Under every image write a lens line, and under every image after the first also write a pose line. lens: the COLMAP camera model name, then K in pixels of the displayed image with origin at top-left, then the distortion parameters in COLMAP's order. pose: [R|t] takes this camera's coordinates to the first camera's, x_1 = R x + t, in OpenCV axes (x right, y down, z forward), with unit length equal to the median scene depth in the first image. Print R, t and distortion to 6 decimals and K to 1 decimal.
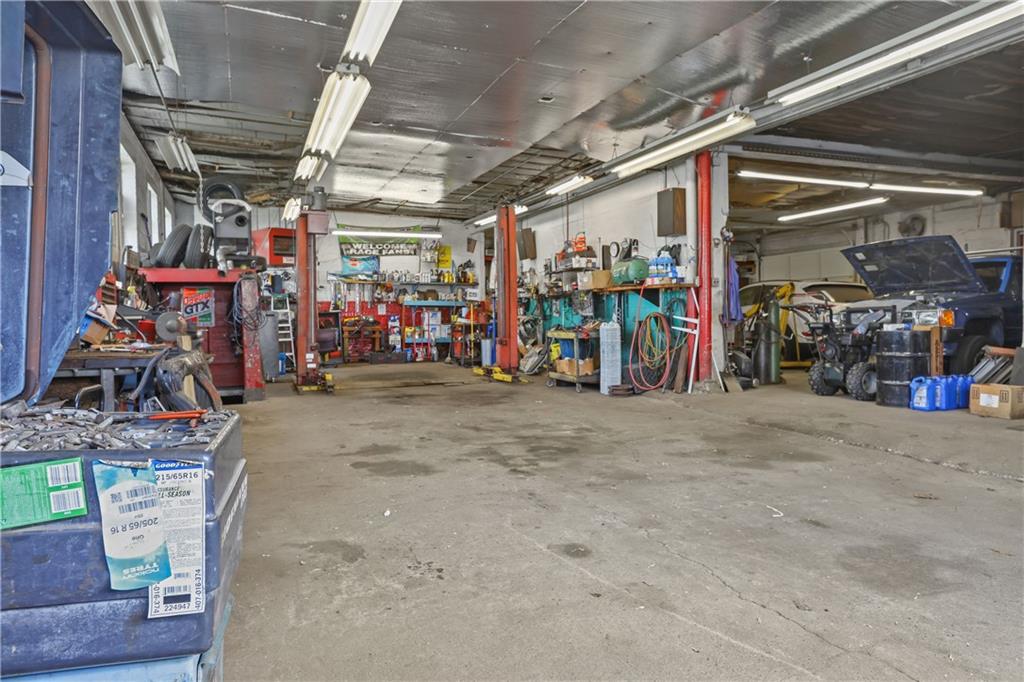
lens RADIAL K [[668.2, 0, 488.8], [0, 668.2, 318.8], [0, 0, 1]] dist [-0.004245, 0.001761]
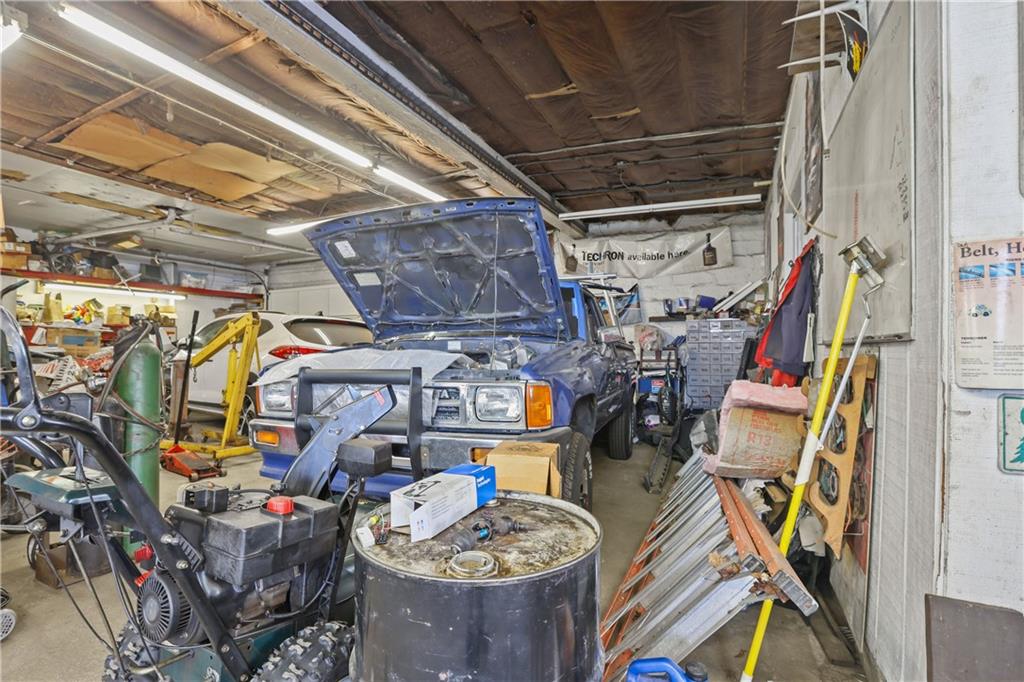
lens RADIAL K [[473.2, 0, 502.4], [0, 473.2, 343.0], [0, 0, 1]] dist [-0.016372, 0.001485]
pose [[0.718265, 0.019604, 0.695493, 0.409325], [-0.008309, 0.999773, -0.019599, -0.025622], [-0.695720, 0.008298, 0.718266, 0.693017]]
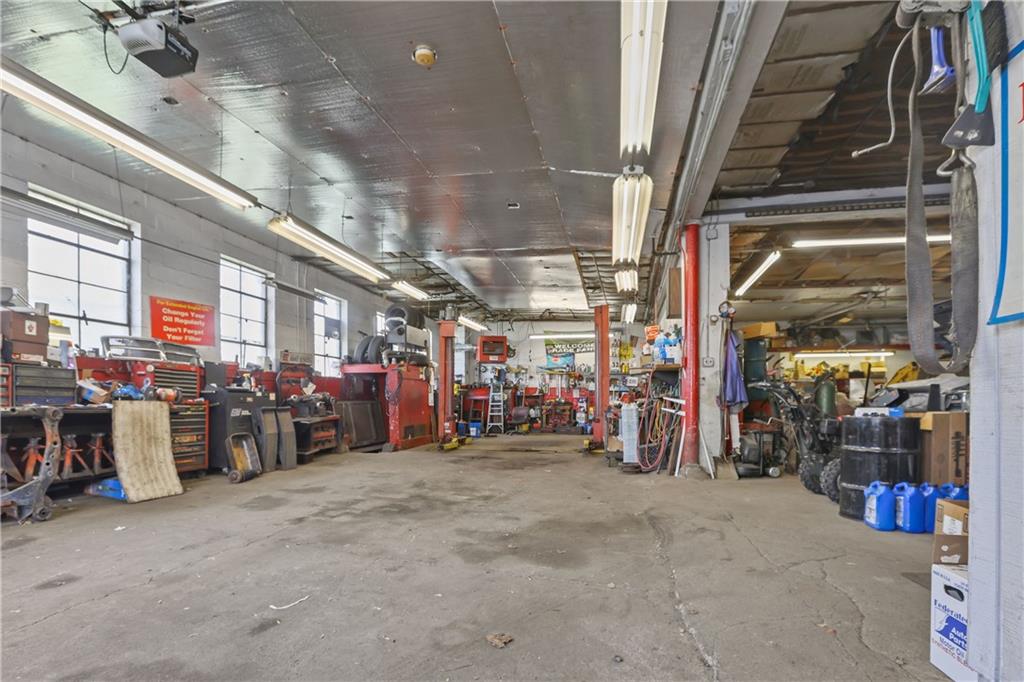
lens RADIAL K [[473.2, 0, 502.1], [0, 473.2, 405.0], [0, 0, 1]] dist [-0.016372, 0.001485]
pose [[0.840750, 0.017389, -0.541144, 0.427080], [-0.014930, 0.999849, 0.008932, 0.004398], [0.541217, 0.000569, 0.840883, 0.261659]]
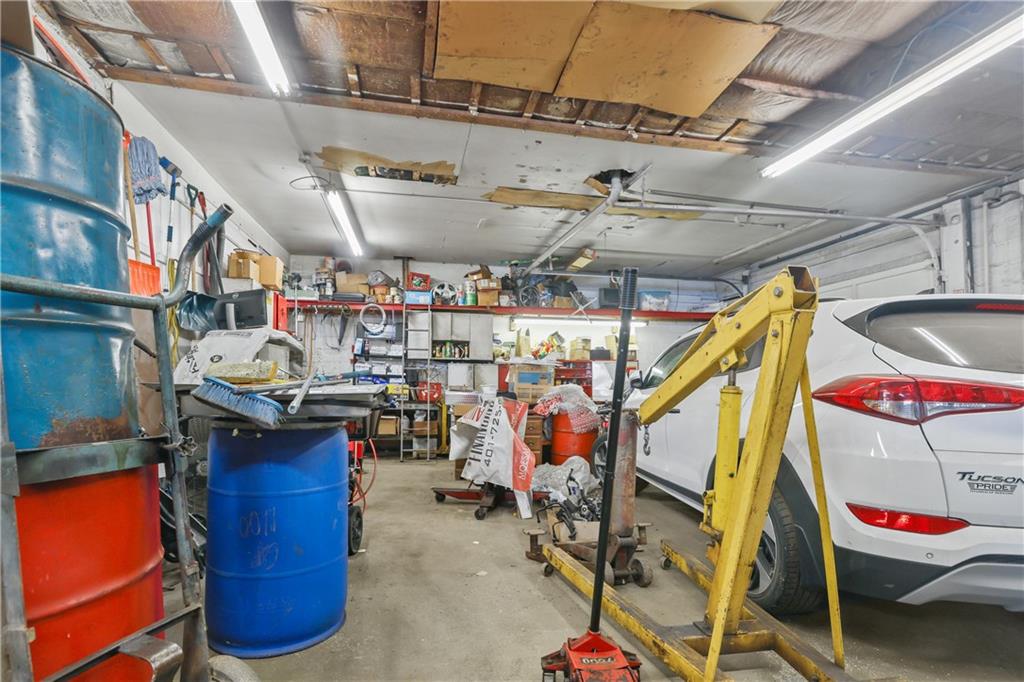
lens RADIAL K [[473.2, 0, 495.5], [0, 473.2, 361.8], [0, 0, 1]] dist [-0.016372, 0.001485]
pose [[0.988035, -0.000660, -0.154230, 0.500254], [-0.007692, 0.998536, -0.053549, -0.025721], [0.154040, 0.054095, 0.986583, 1.102930]]
